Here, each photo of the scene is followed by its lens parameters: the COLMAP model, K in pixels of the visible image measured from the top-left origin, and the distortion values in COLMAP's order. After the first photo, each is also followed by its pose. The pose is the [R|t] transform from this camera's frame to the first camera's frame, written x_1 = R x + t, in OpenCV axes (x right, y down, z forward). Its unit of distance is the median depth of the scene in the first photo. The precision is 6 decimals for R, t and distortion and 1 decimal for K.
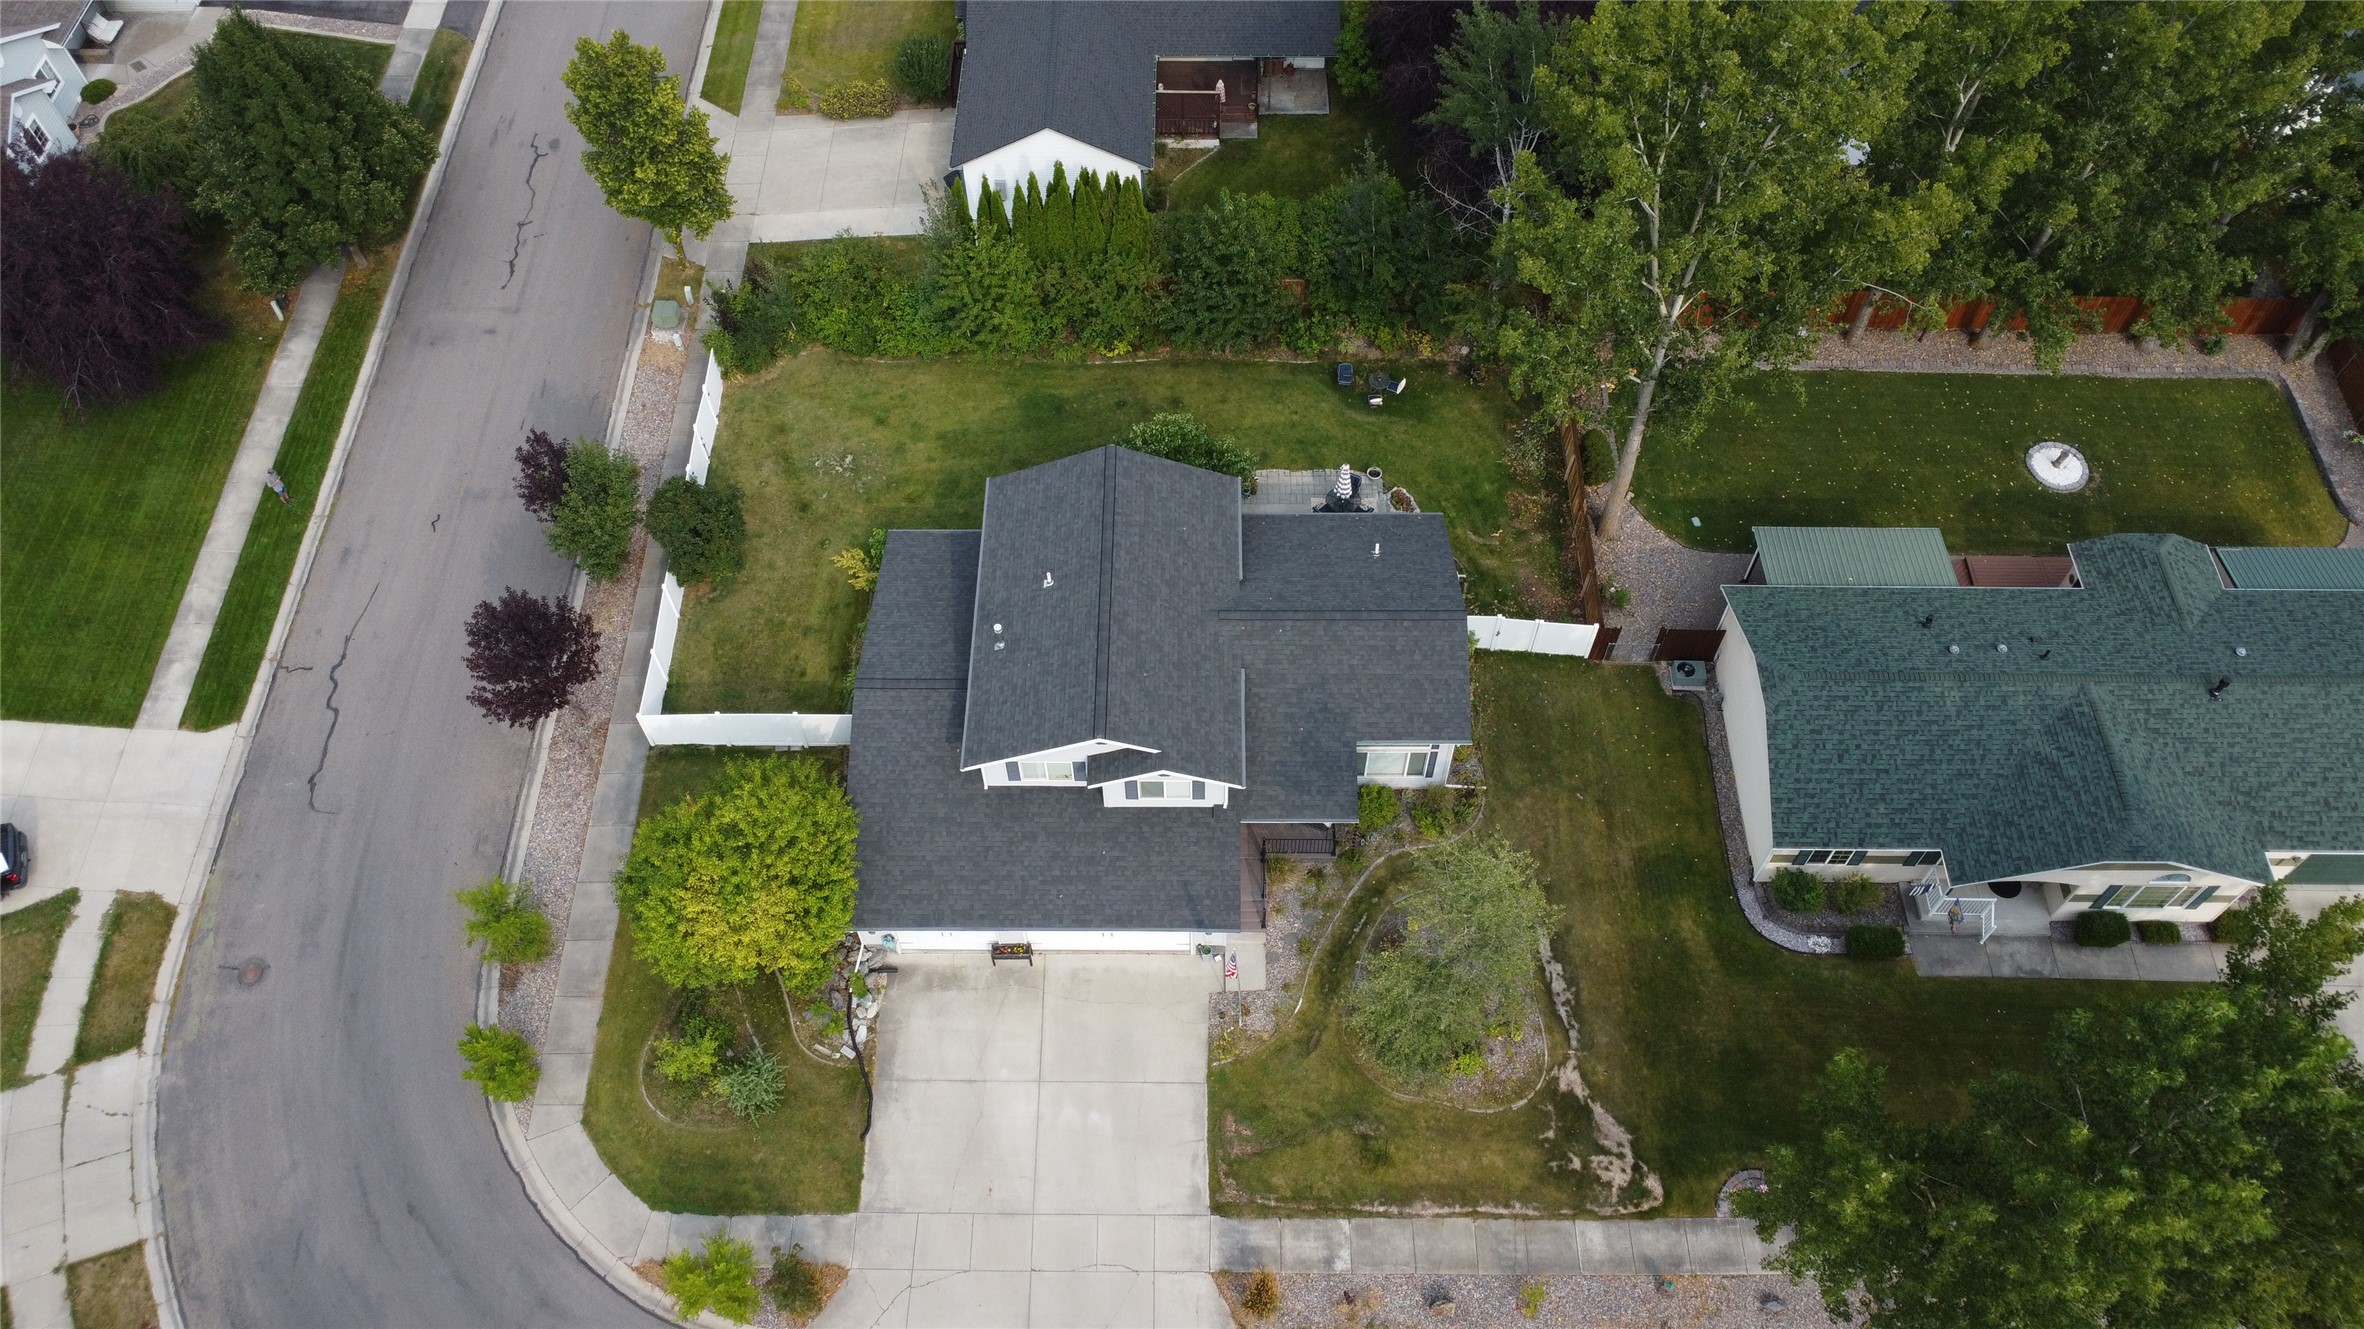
lens RADIAL K [[1718.4, 0, 1175.8], [0, 1718.4, 659.5], [0, 0, 1]] dist [-0.022632, -0.011873]
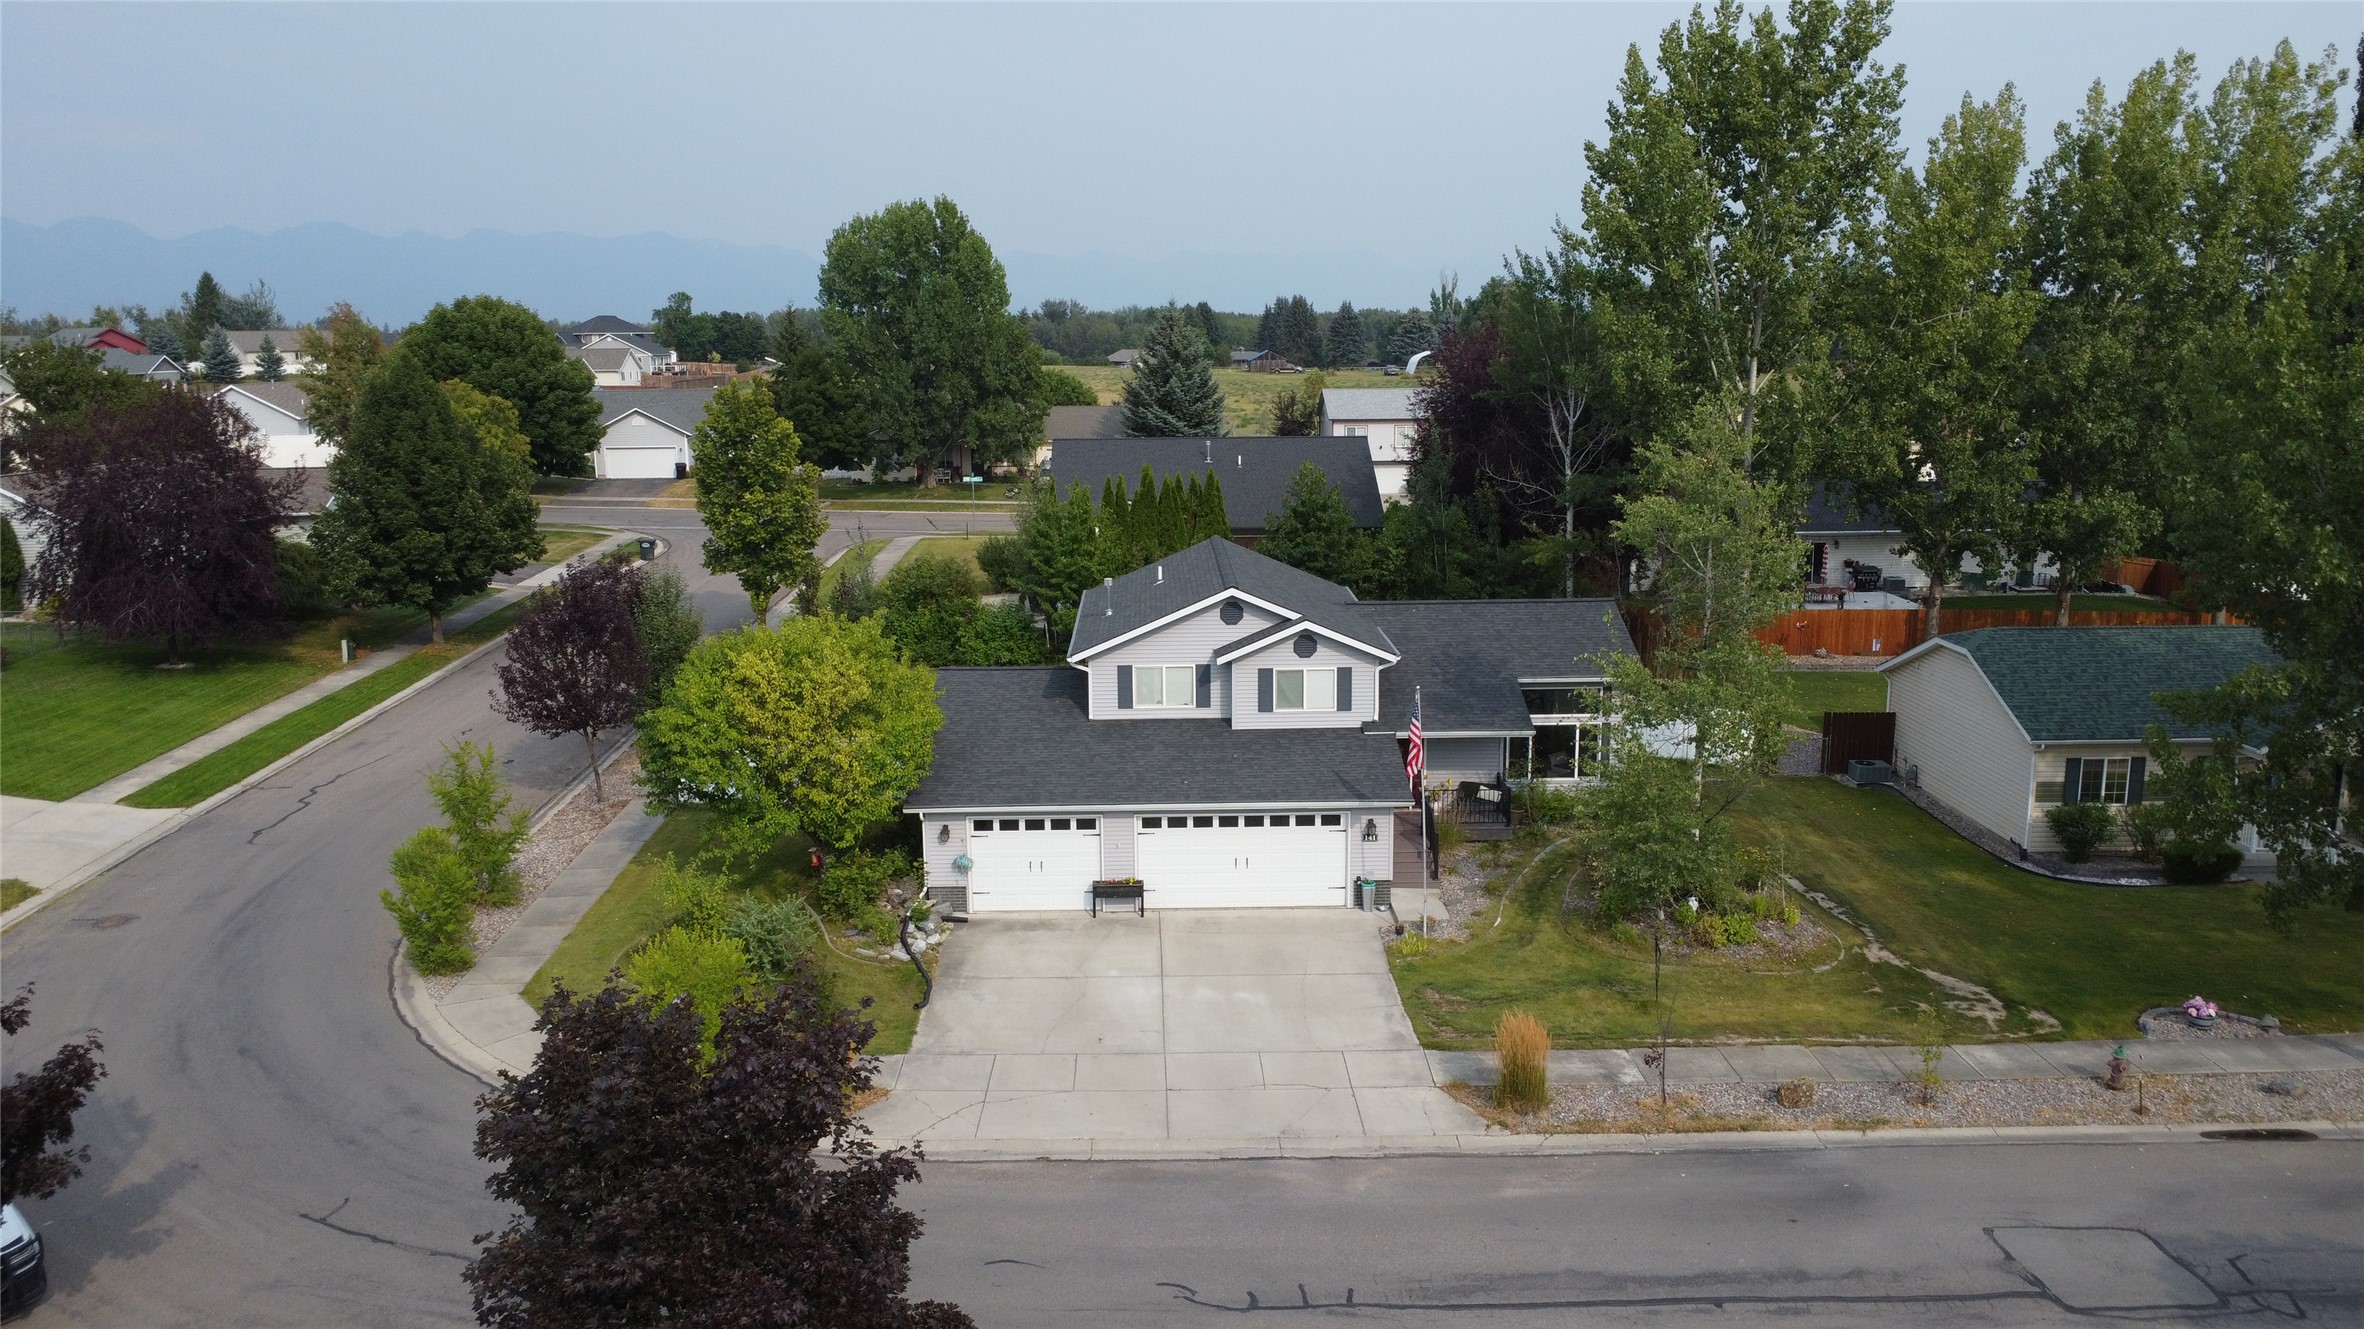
lens RADIAL K [[1718.4, 0, 1176.5], [0, 1718.4, 656.9], [0, 0, 1]] dist [-0.022632, -0.011873]
pose [[0.999694, -0.002104, 0.024629, -0.089759], [0.019044, 0.700745, -0.713158, 0.662473], [-0.015758, 0.713409, 0.700570, 0.387042]]
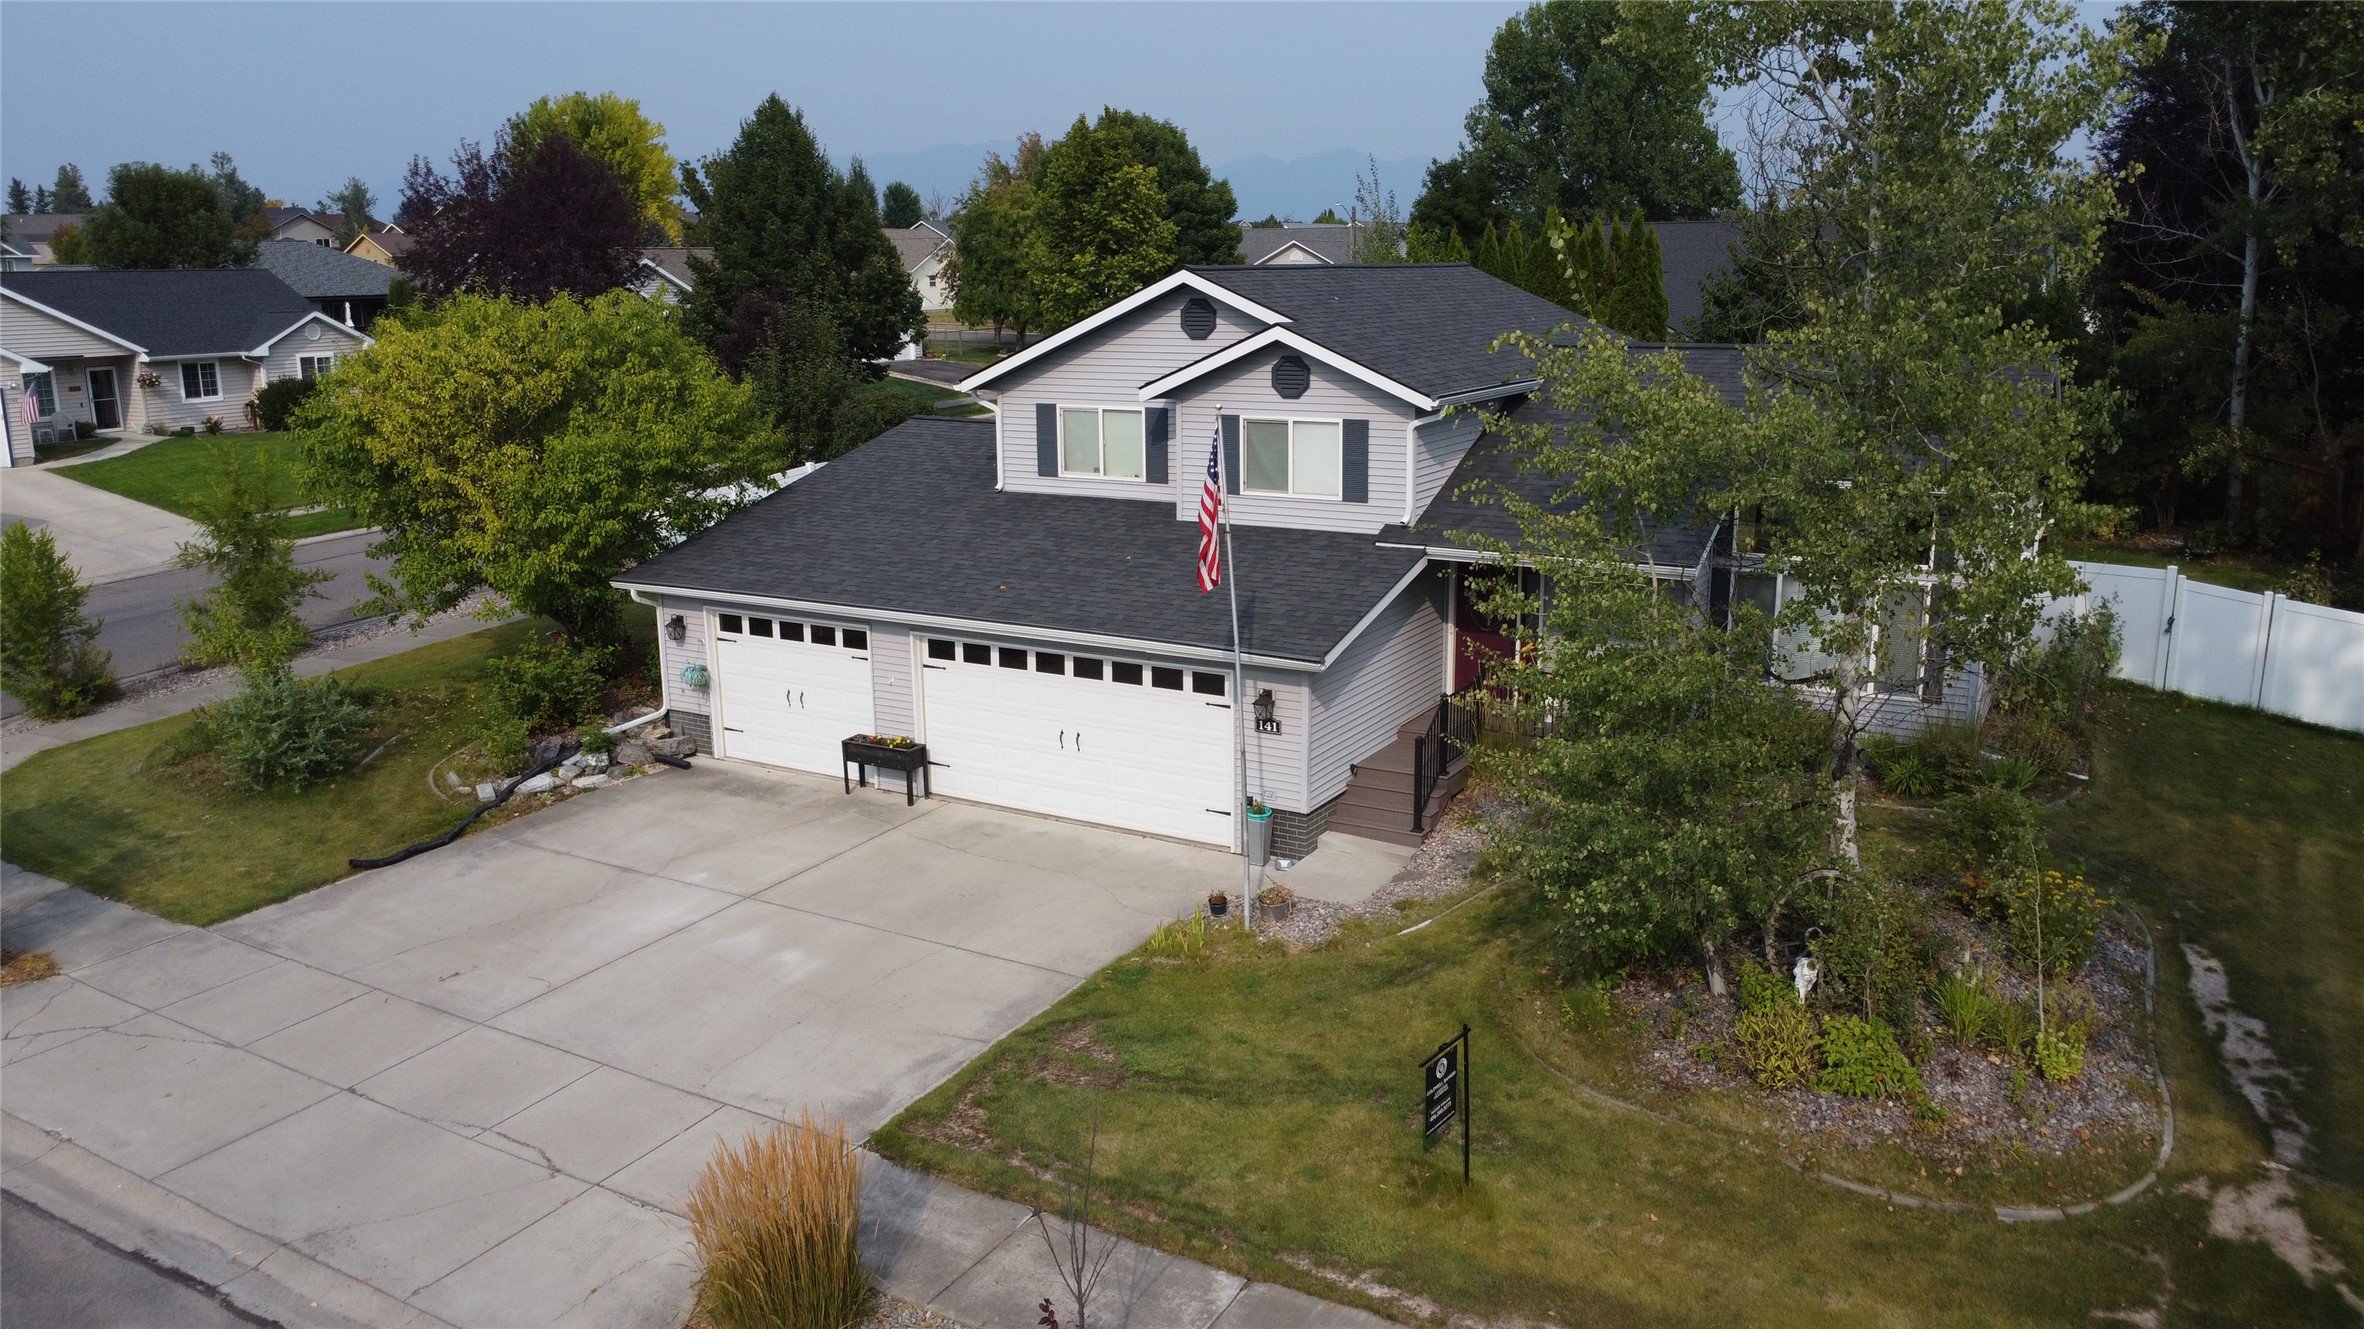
lens RADIAL K [[1718.4, 0, 1171.9], [0, 1718.4, 657.3], [0, 0, 1]] dist [-0.022632, -0.011873]
pose [[0.867155, 0.113621, -0.484905, 0.197752], [-0.413211, 0.707659, -0.573128, 0.392908], [0.278028, 0.697359, 0.660599, 0.708444]]
